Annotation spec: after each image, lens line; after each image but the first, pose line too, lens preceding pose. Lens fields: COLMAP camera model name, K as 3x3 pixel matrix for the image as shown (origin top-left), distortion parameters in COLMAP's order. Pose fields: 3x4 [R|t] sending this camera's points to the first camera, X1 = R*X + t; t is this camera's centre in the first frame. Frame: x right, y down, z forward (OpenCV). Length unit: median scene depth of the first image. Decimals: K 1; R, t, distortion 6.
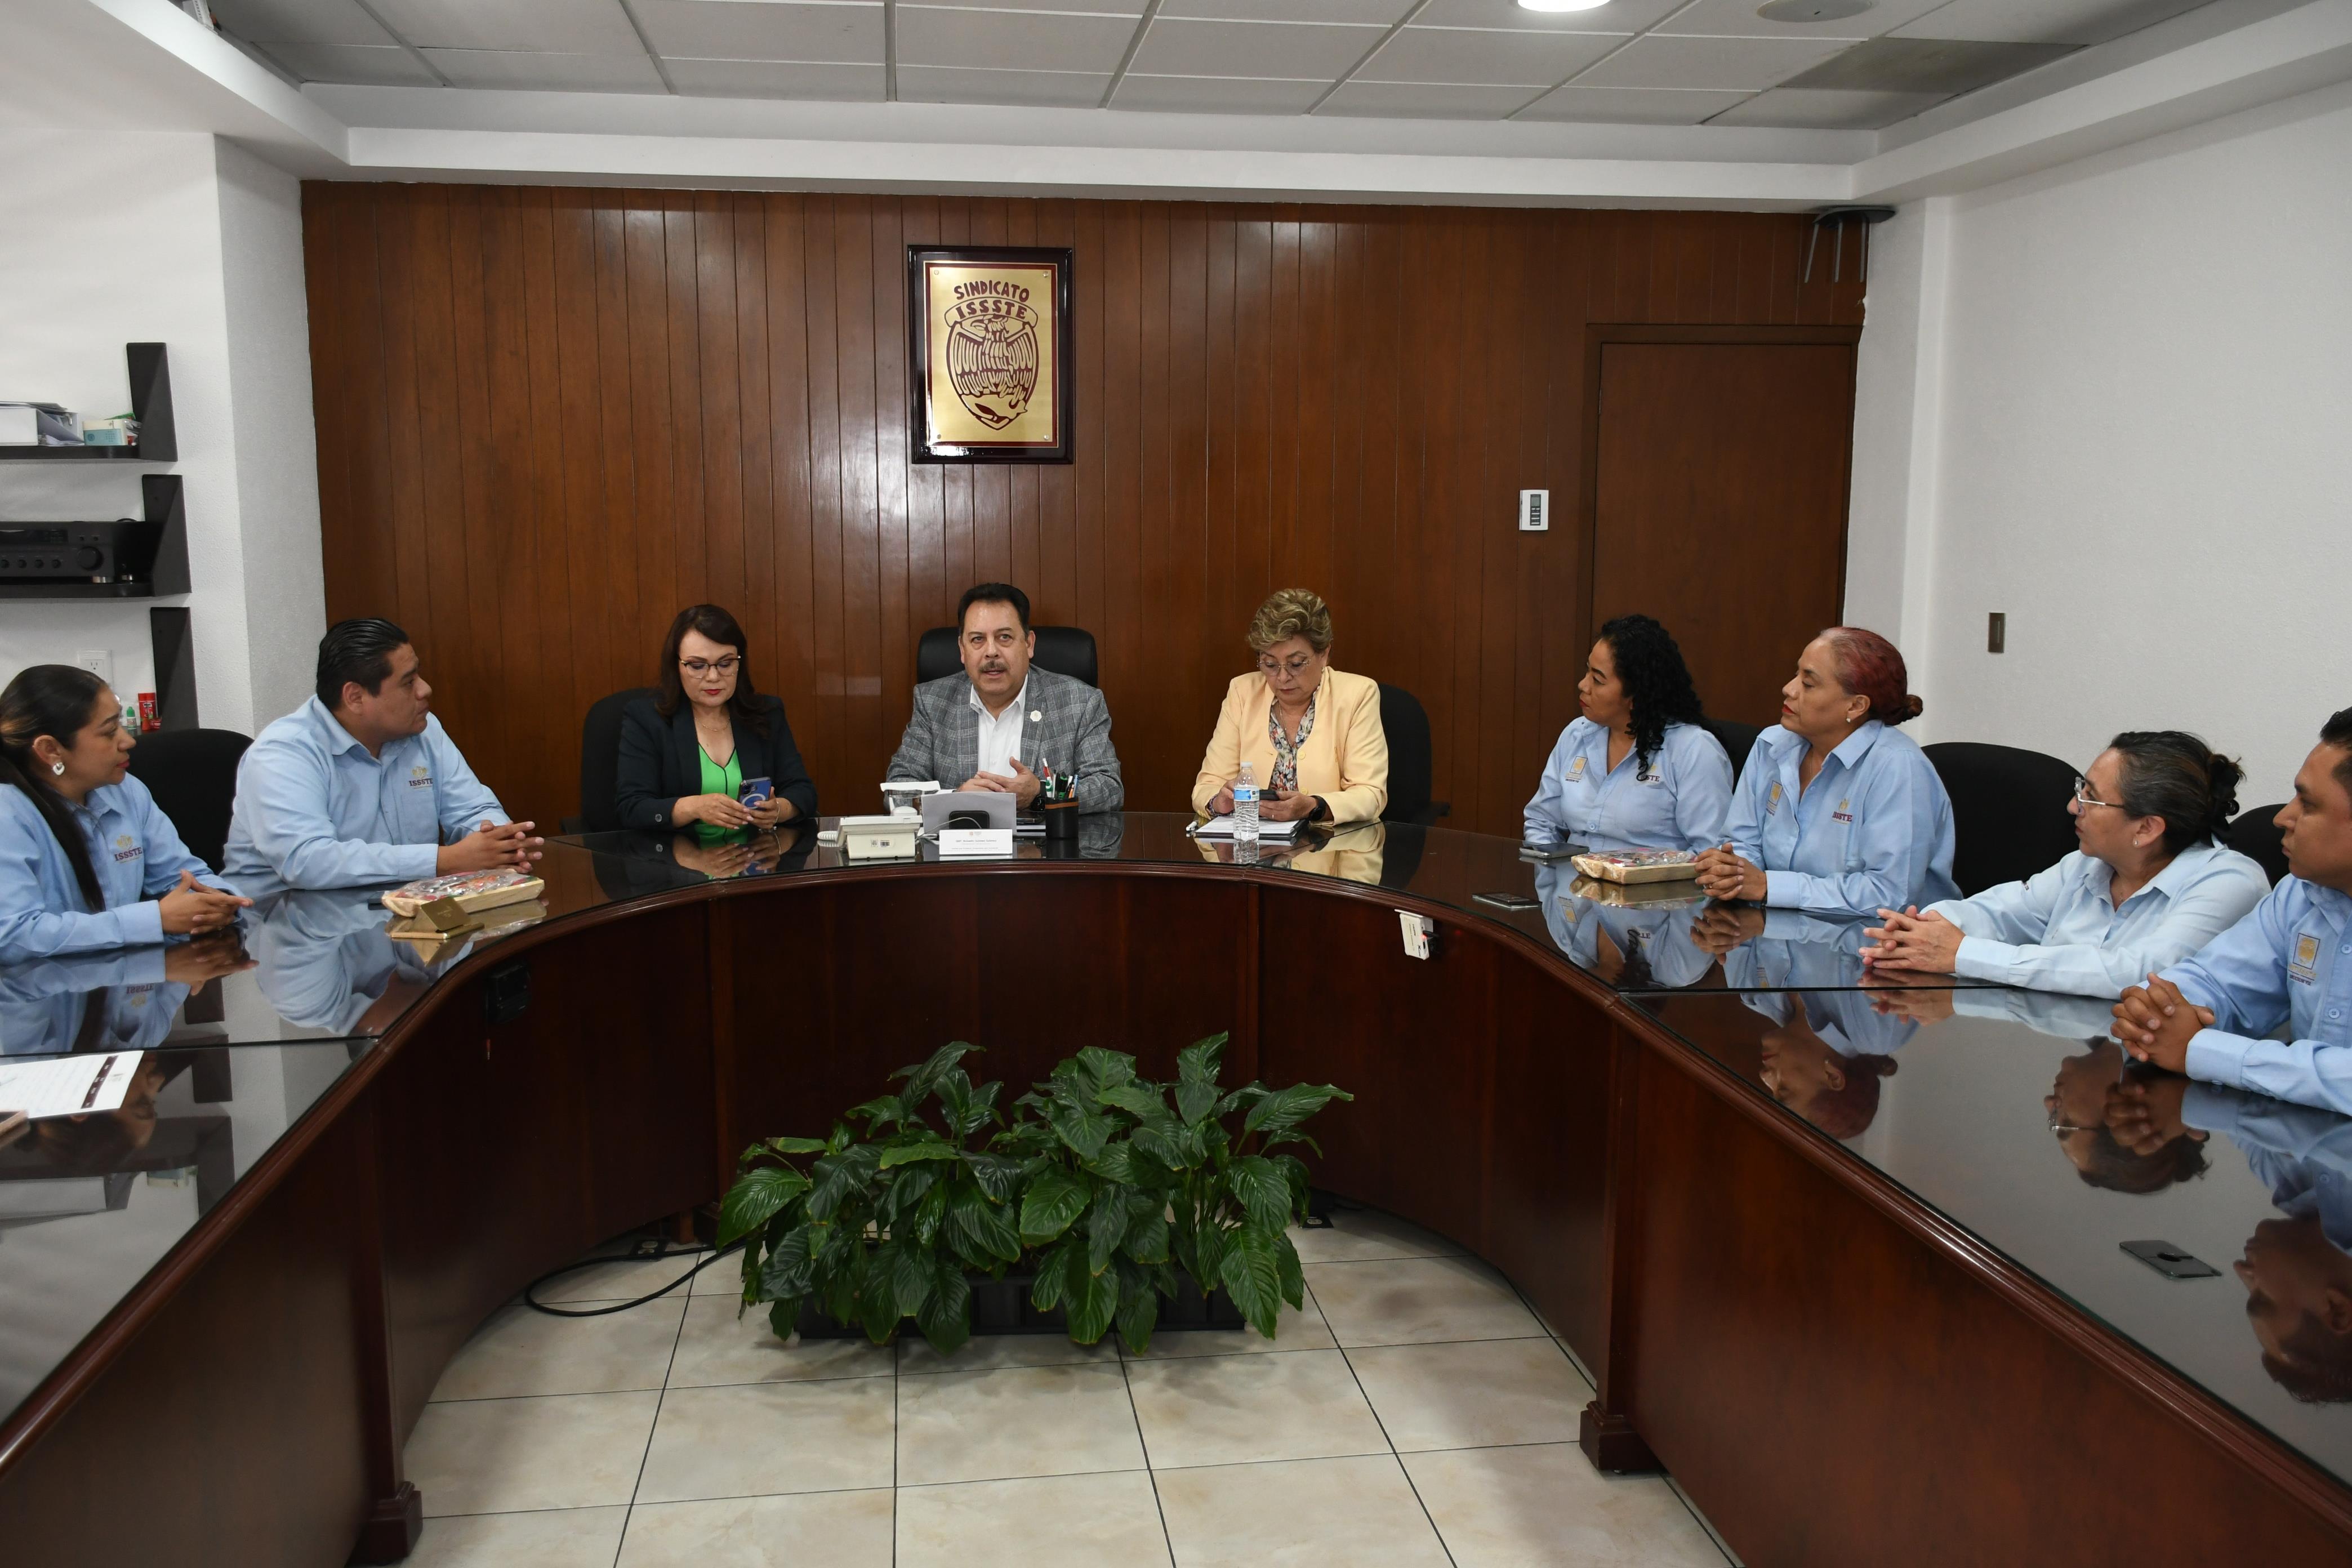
lens RADIAL K [[1866.9, 0, 1167.8], [0, 1866.9, 790.6], [0, 0, 1]] dist [0.005603, 0.003724]
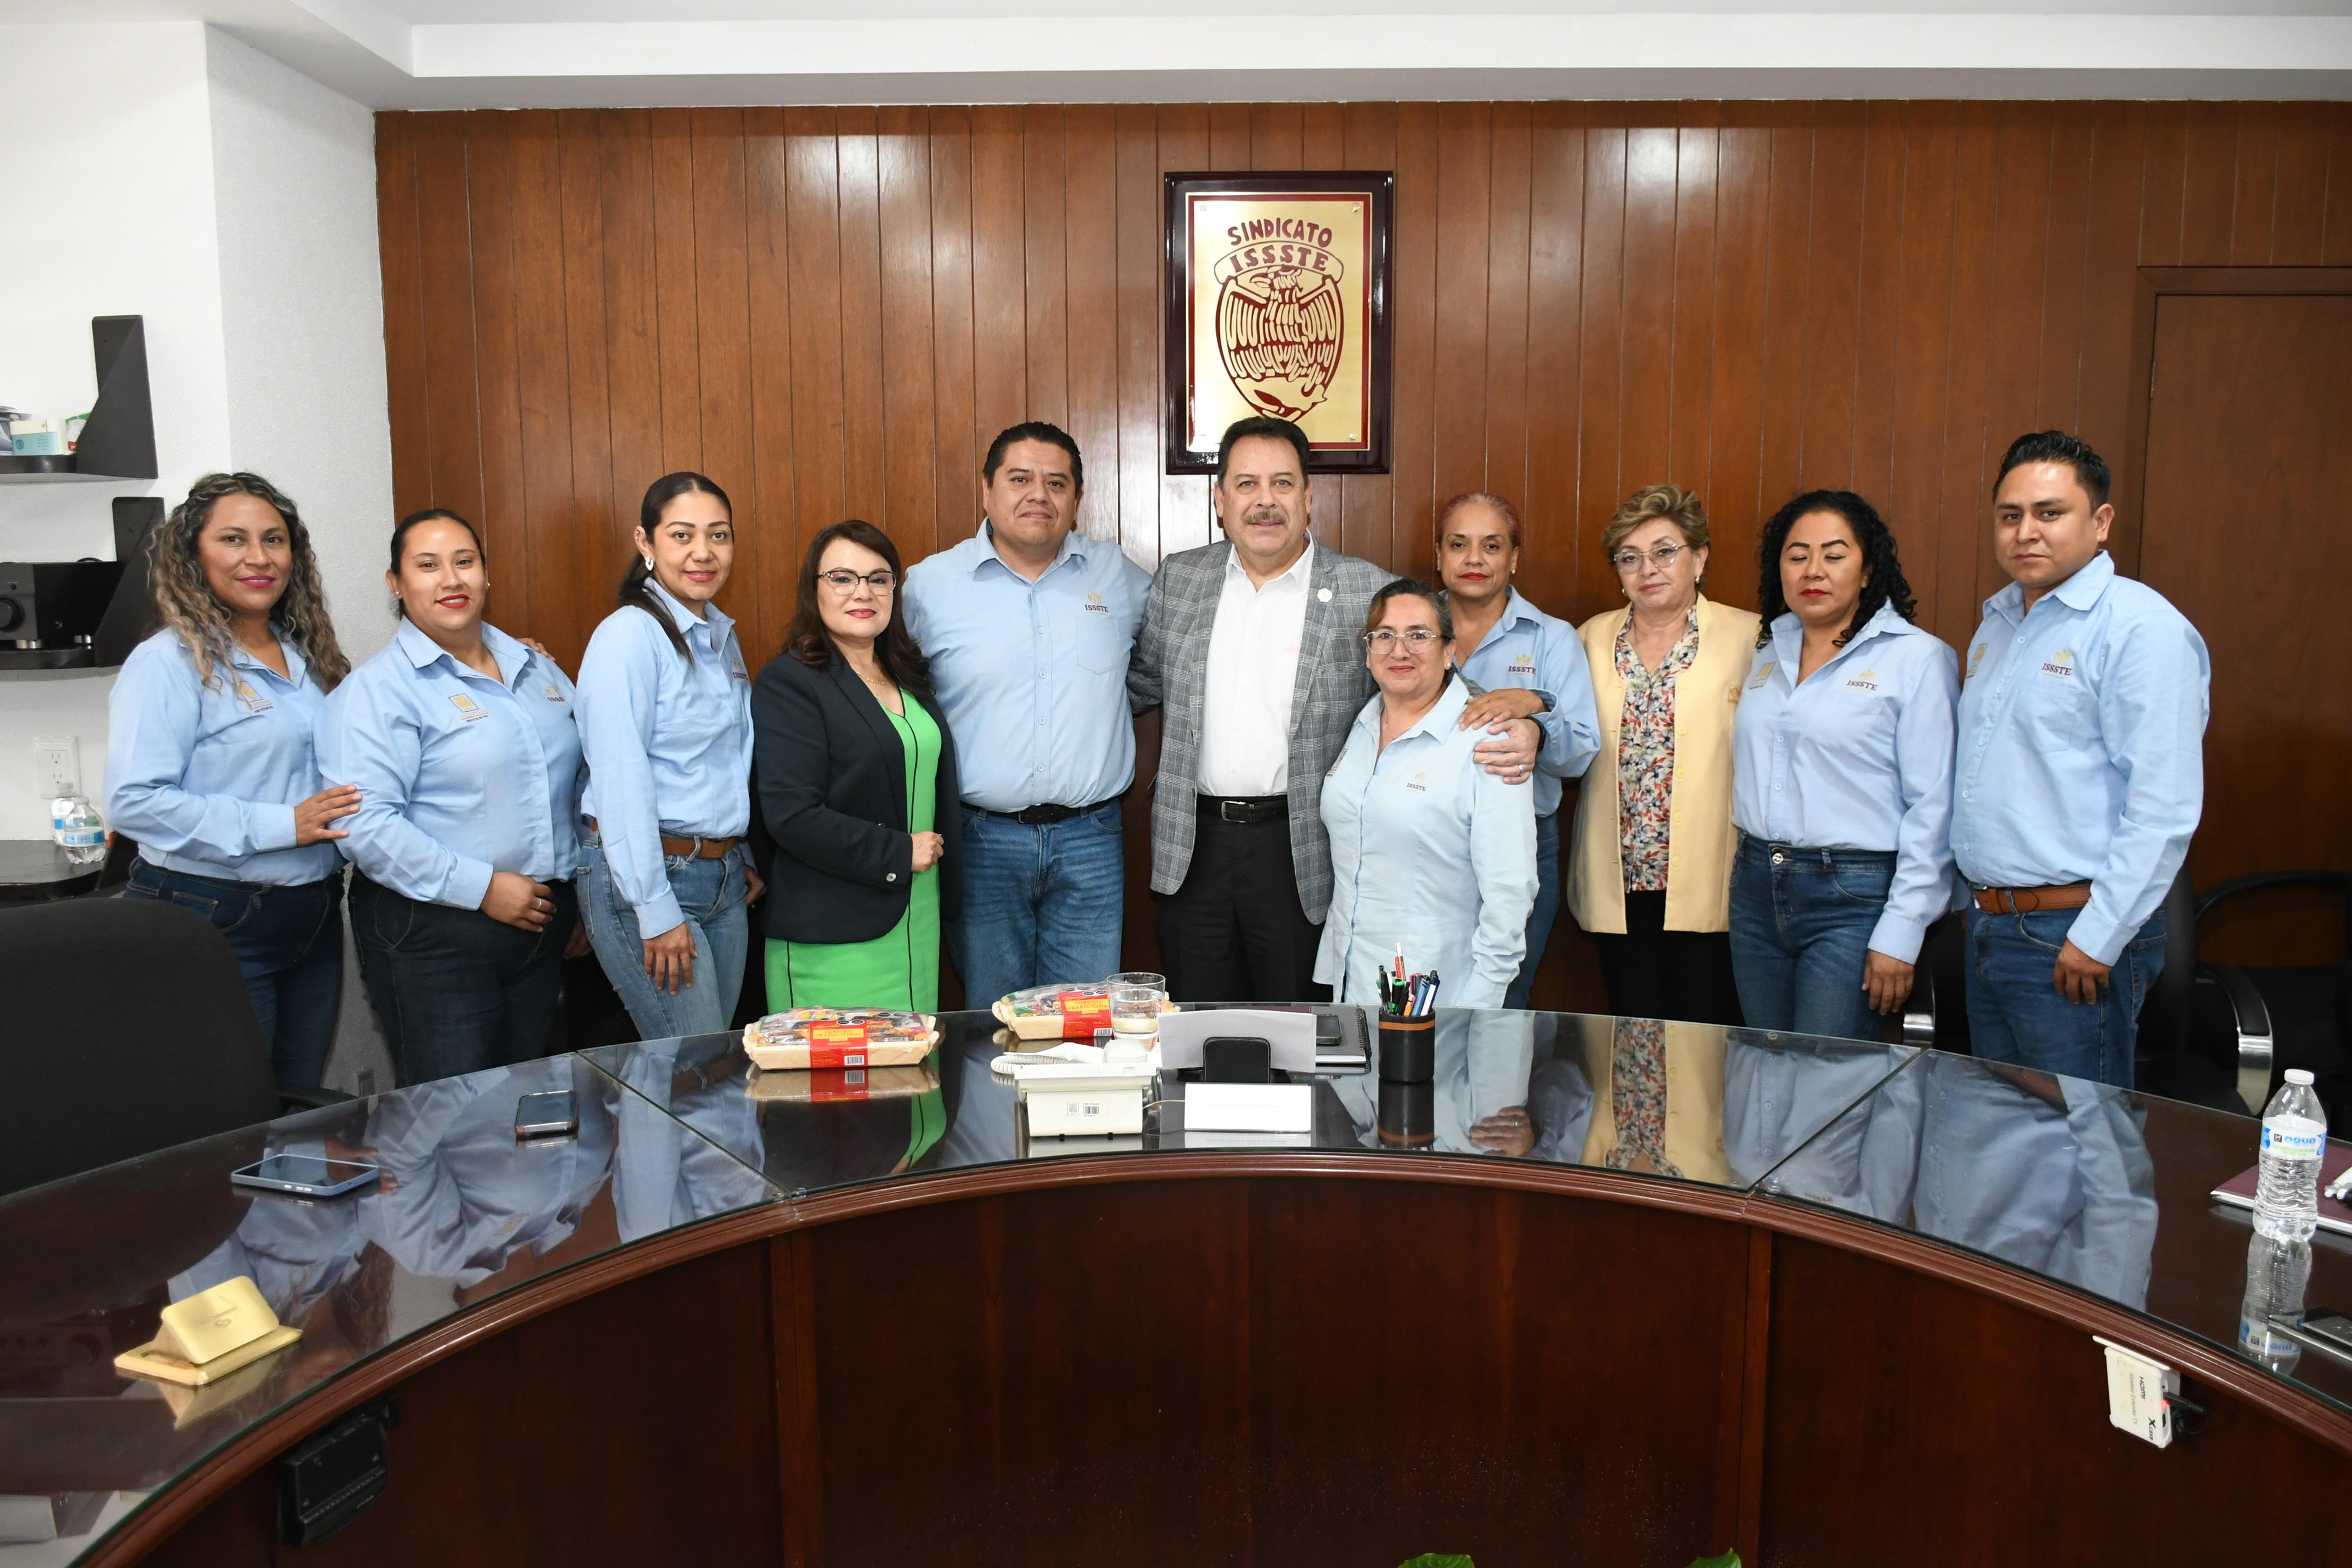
lens RADIAL K [[1866.9, 0, 1176.3], [0, 1866.9, 778.1], [0, 0, 1]] dist [0.005603, 0.003724]
pose [[0.989998, 0.011053, -0.140646, -0.030808], [-0.014237, 0.999664, -0.021650, -0.042894], [0.140359, 0.023436, 0.989823, 0.293122]]
